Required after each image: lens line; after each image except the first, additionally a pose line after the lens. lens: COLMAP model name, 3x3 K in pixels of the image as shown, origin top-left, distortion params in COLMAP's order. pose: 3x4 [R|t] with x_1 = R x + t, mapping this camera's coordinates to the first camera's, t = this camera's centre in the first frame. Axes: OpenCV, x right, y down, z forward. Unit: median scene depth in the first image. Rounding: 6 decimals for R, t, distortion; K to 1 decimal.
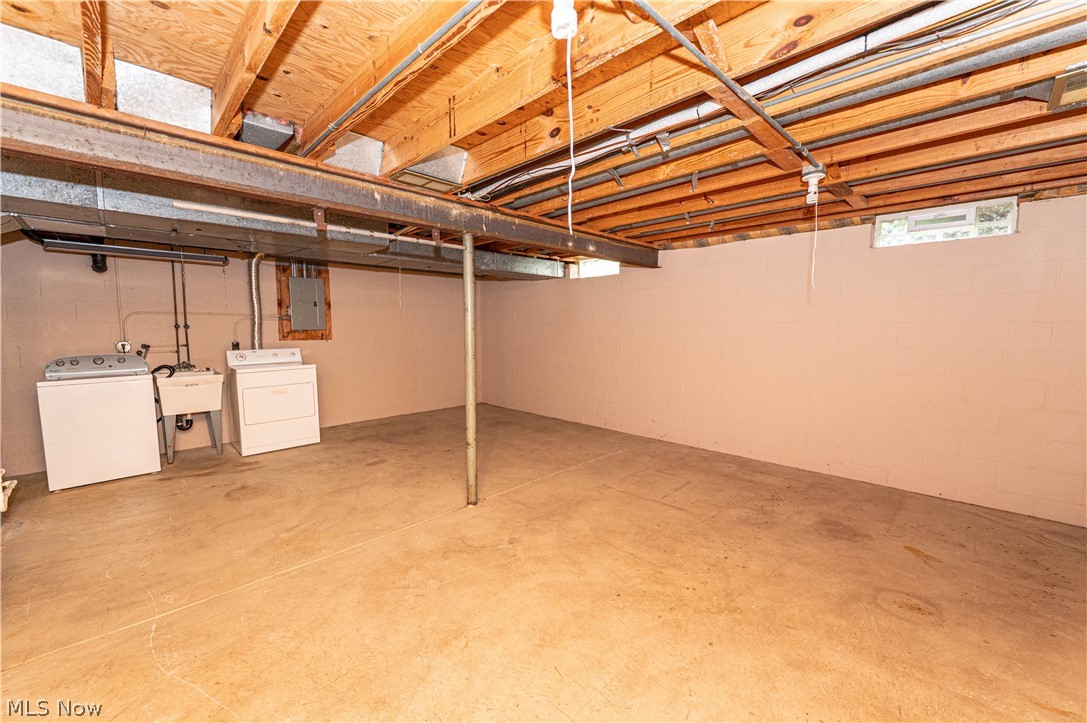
lens RADIAL K [[431.9, 0, 544.8], [0, 431.9, 362.5], [0, 0, 1]] dist [-0.005157, 0.000405]
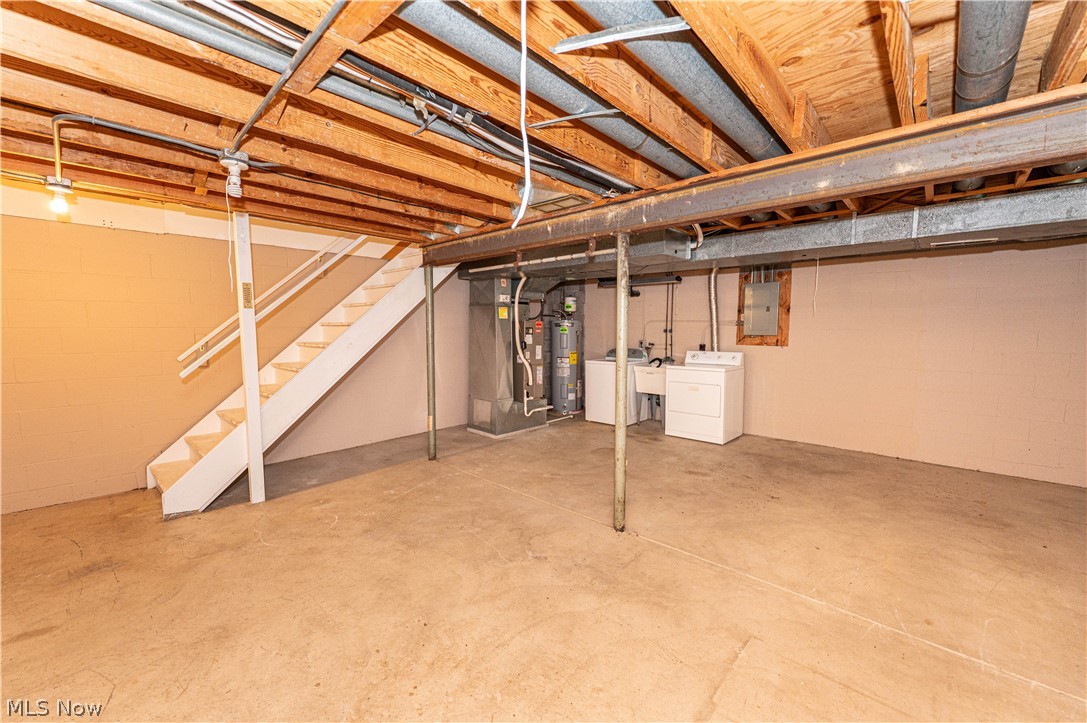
lens RADIAL K [[431.9, 0, 544.8], [0, 431.9, 360.0], [0, 0, 1]] dist [-0.005157, 0.000405]
pose [[0.034048, 0.075975, -0.996528, 0.520184], [-0.087931, 0.993467, 0.072738, -0.058380], [0.995545, 0.085149, 0.040506, 0.572278]]
